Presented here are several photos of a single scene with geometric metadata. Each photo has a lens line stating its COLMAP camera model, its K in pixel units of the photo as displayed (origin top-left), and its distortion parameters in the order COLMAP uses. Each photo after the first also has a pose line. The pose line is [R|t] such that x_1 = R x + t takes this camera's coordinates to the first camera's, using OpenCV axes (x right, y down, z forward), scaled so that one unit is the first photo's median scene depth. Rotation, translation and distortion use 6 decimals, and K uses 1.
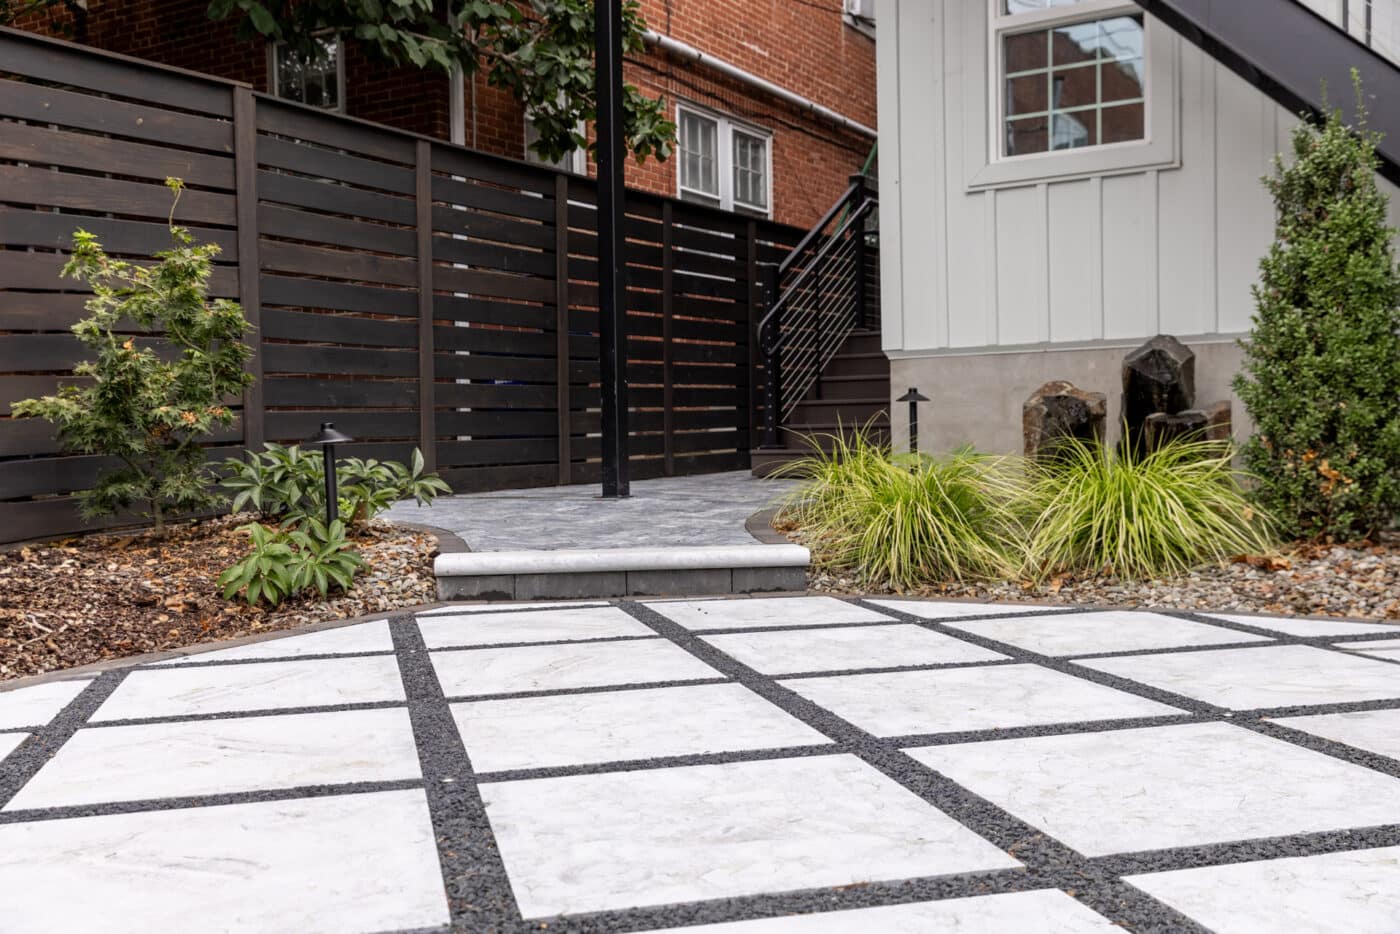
lens RADIAL K [[1395.9, 0, 700.0], [0, 1395.9, 467.0], [0, 0, 1]] dist [0.032653, 0.006226]
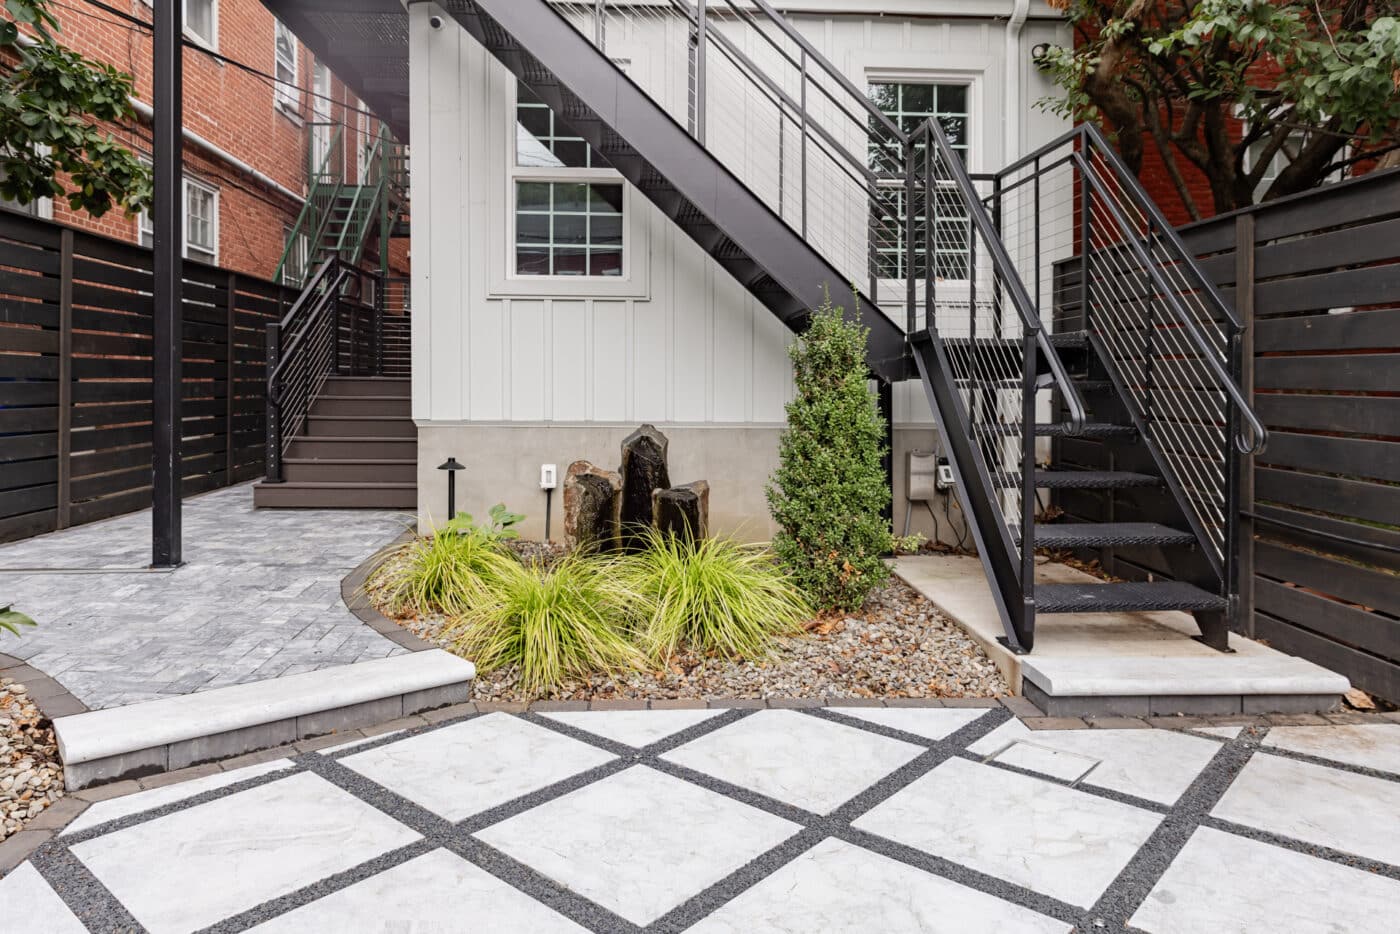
lens RADIAL K [[930.9, 0, 697.5], [0, 930.9, 402.0], [0, 0, 1]] dist [0.000343, 0.006915]
pose [[0.820005, 0.016864, 0.572107, -0.152633], [-0.010030, 0.999836, -0.015095, -0.105359], [-0.572268, 0.006640, 0.820040, 0.231350]]
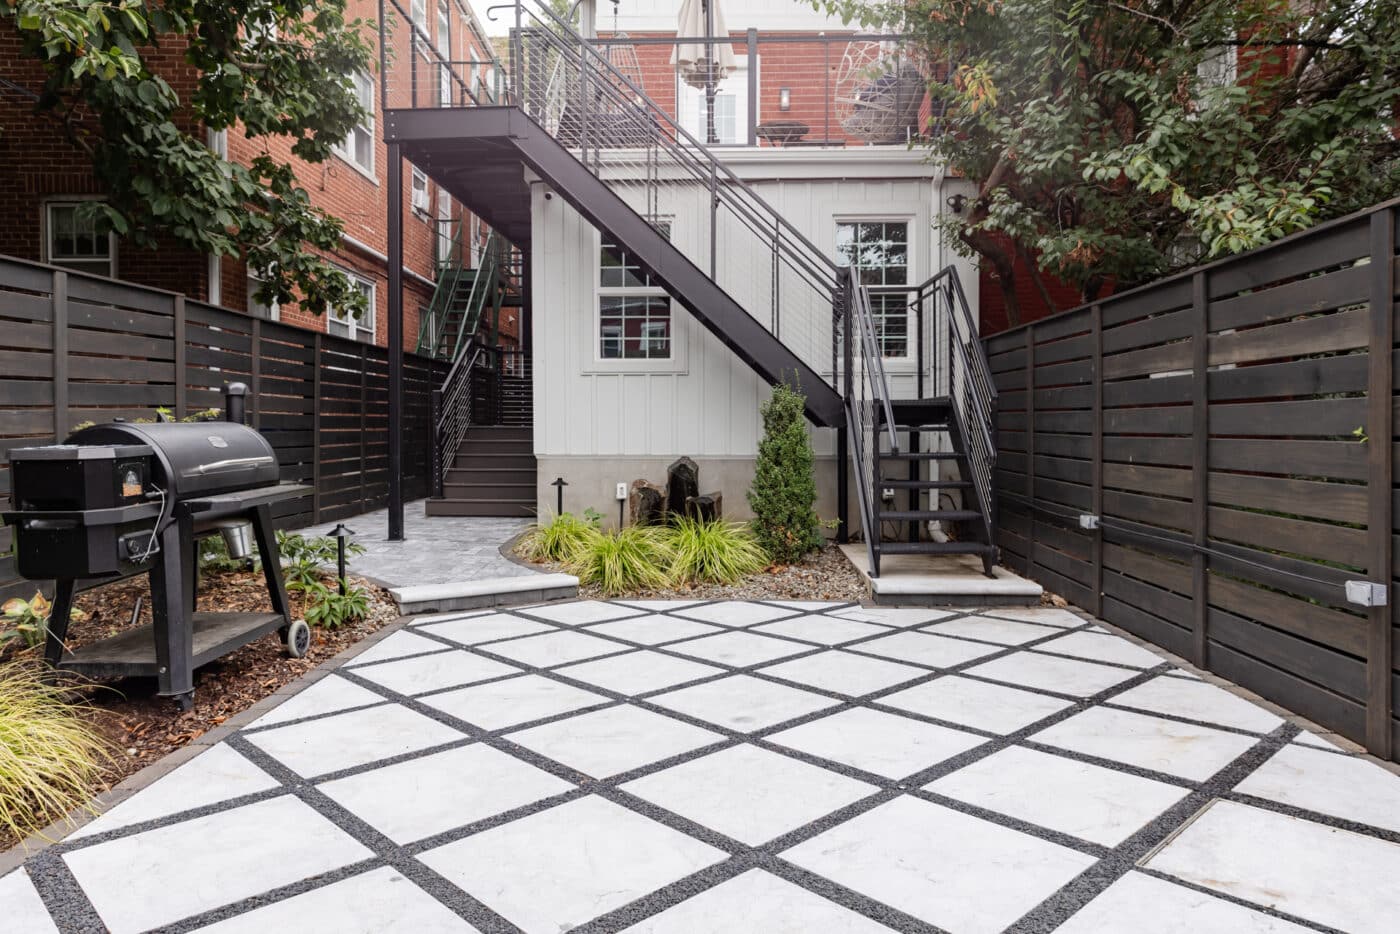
lens RADIAL K [[953.1, 0, 701.2], [0, 953.1, 442.7], [0, 0, 1]] dist [-0.000406, 0.001669]
pose [[0.868138, 0.015234, 0.496089, -0.363829], [-0.006711, 0.999798, -0.018957, -0.089977], [-0.496277, 0.013128, 0.868065, -0.255928]]
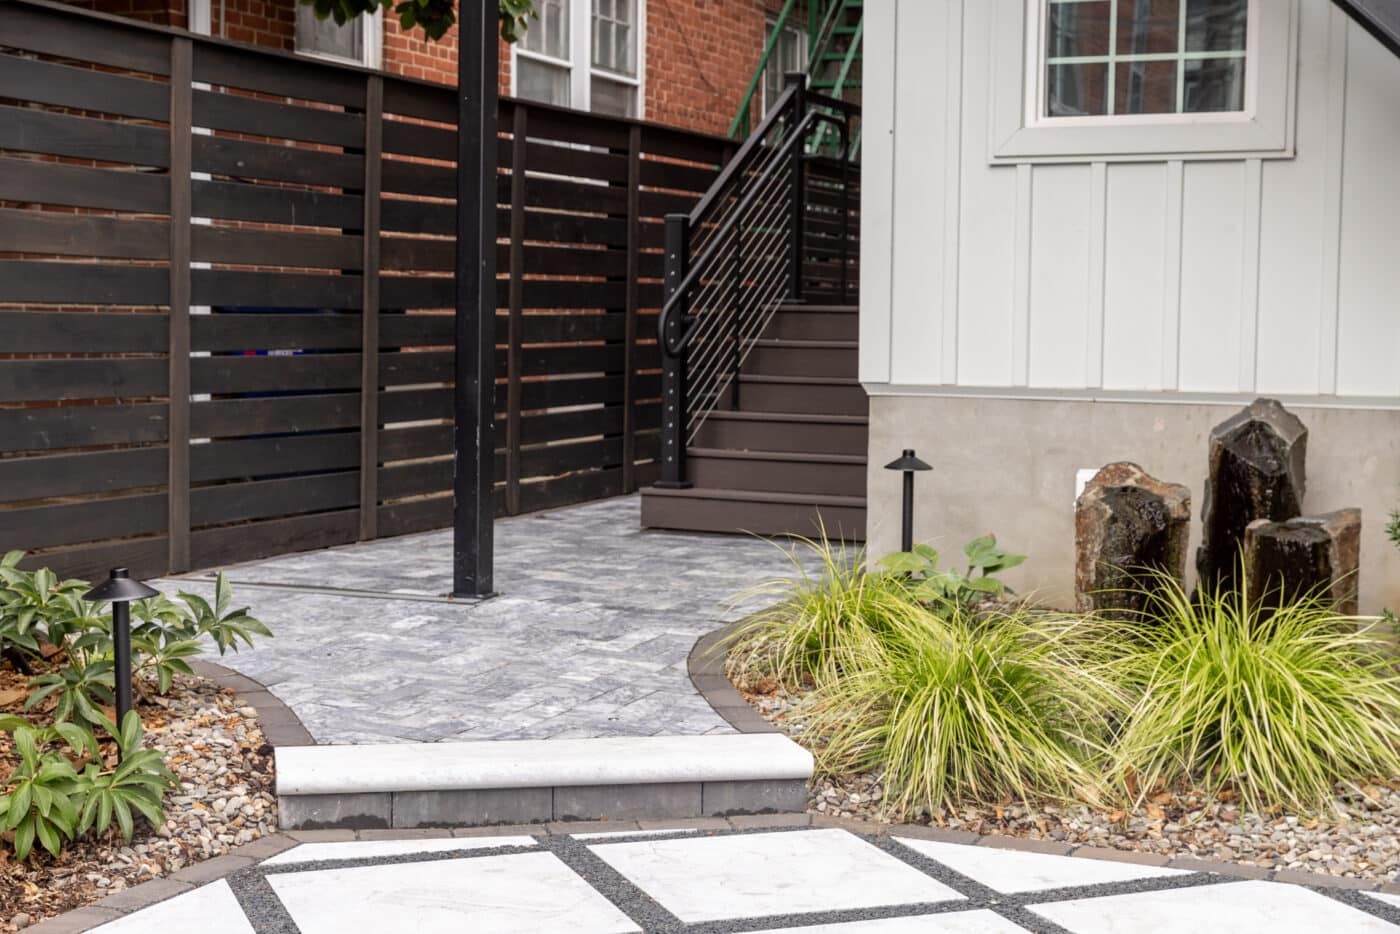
lens RADIAL K [[2104.4, 0, 700.0], [0, 2104.4, 467.0], [0, 0, 1]] dist [0.000262, 0.034953]
pose [[0.992756, 0.023916, 0.117744, -0.082069], [-0.029402, 0.998551, 0.045080, -0.101958], [-0.116495, -0.048215, 0.992020, -0.030837]]
